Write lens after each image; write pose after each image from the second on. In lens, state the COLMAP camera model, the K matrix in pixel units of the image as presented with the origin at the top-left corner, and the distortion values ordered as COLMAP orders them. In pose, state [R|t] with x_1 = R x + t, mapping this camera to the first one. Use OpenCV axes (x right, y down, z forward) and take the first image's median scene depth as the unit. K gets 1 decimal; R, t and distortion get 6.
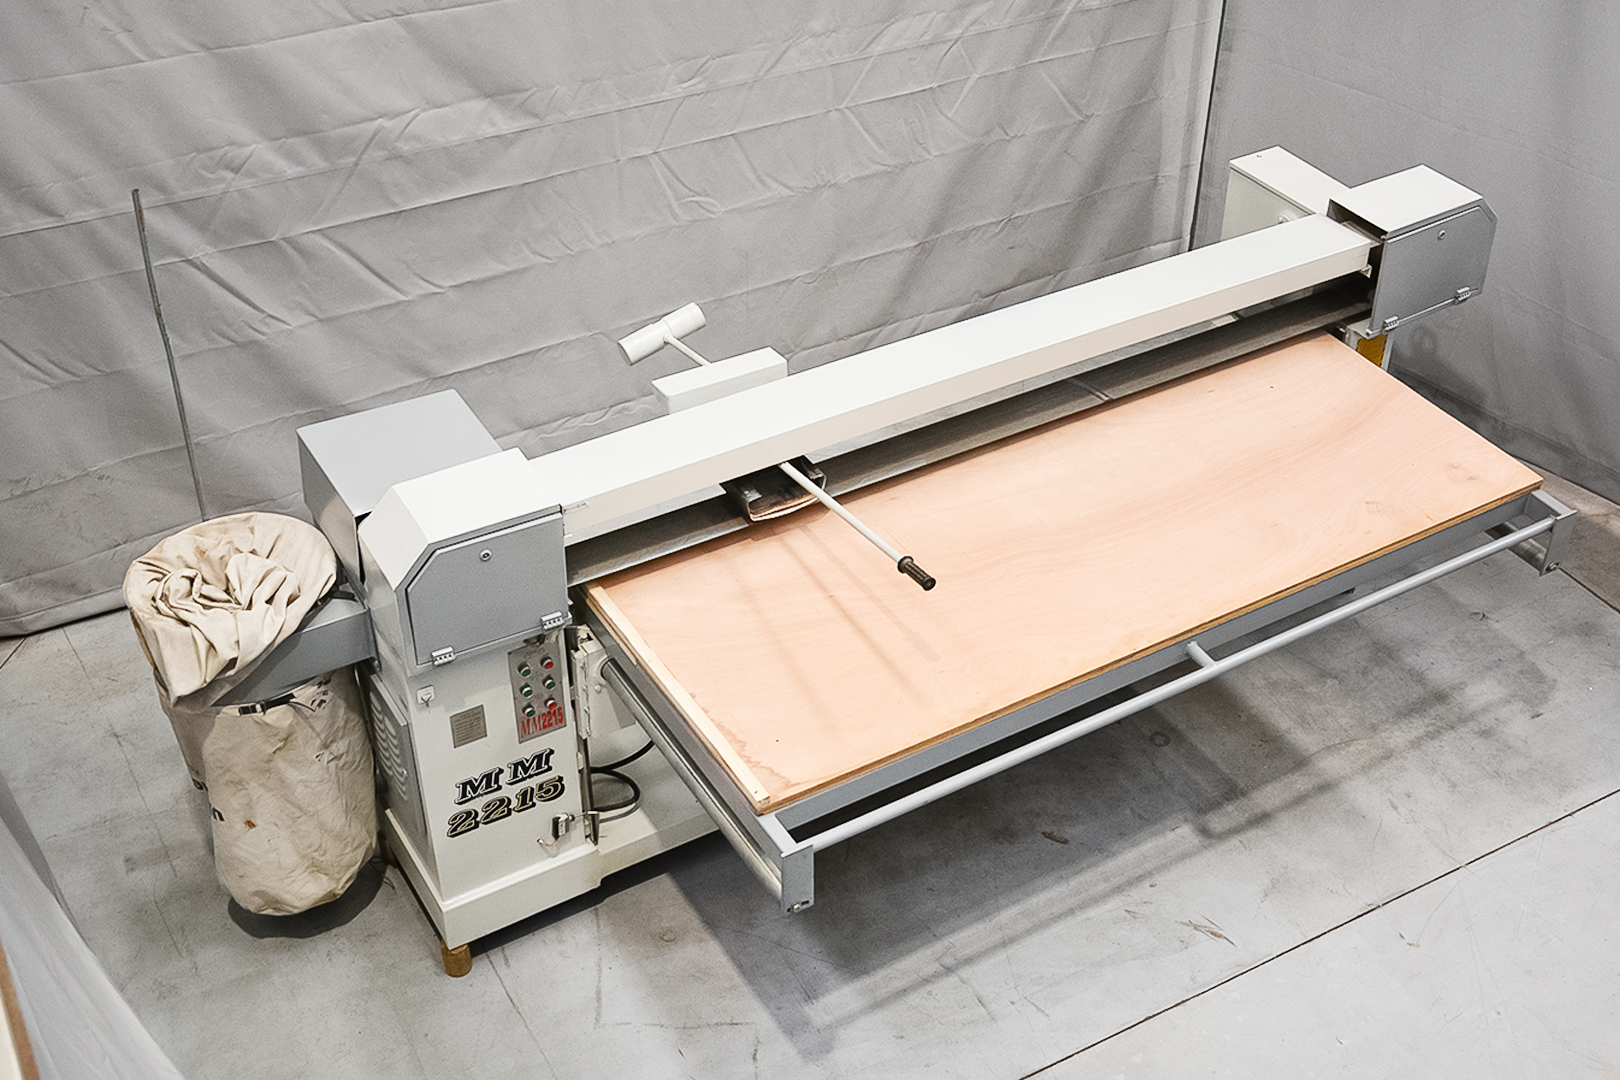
lens RADIAL K [[1938.4, 0, 886.2], [0, 1938.4, 543.0], [0, 0, 1]] dist [-0.020668, 0.000000]
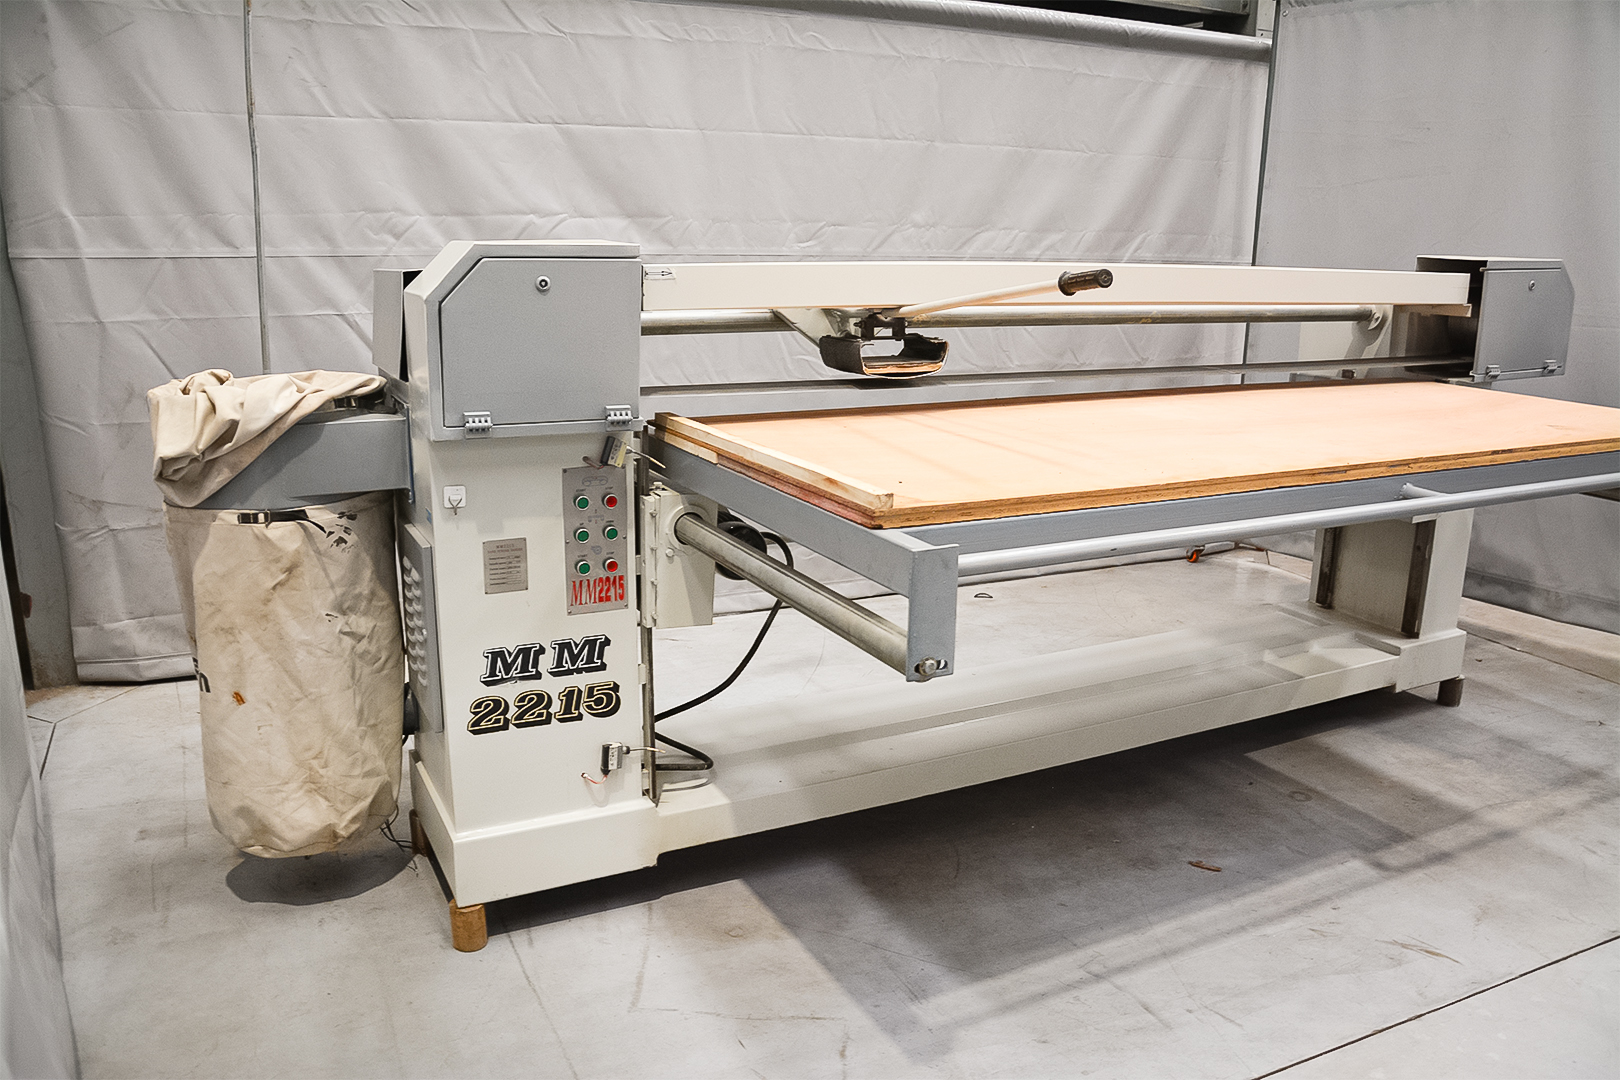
lens RADIAL K [[1260.4, 0, 813.9], [0, 1260.4, 558.3], [0, 0, 1]] dist [-0.158826, 0.116227]
pose [[0.996339, 0.012769, -0.084531, -0.039075], [-0.044496, 0.921746, -0.385232, 0.252640], [0.072997, 0.387583, 0.918940, 0.469440]]
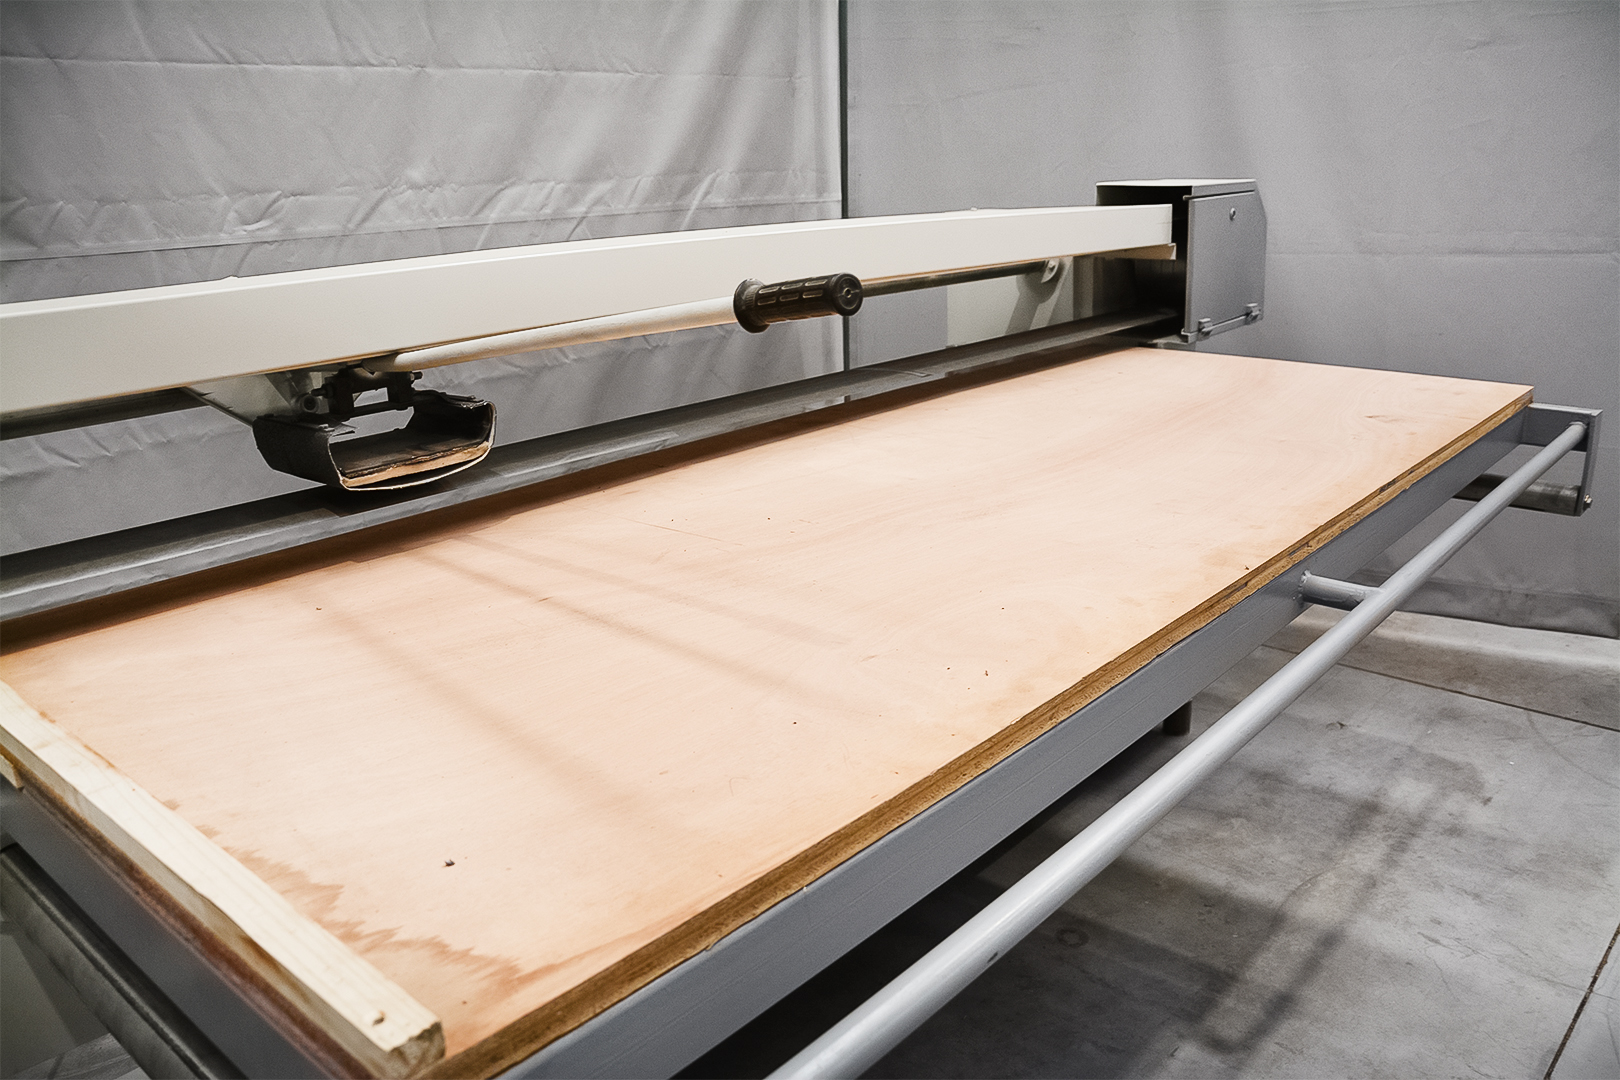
lens RADIAL K [[1260.4, 0, 816.0], [0, 1260.4, 554.9], [0, 0, 1]] dist [-0.158826, 0.116227]
pose [[0.955876, -0.134209, 0.261323, -0.037270], [0.216330, 0.923403, -0.317063, 0.106062], [-0.198753, 0.359604, 0.911692, 0.653917]]
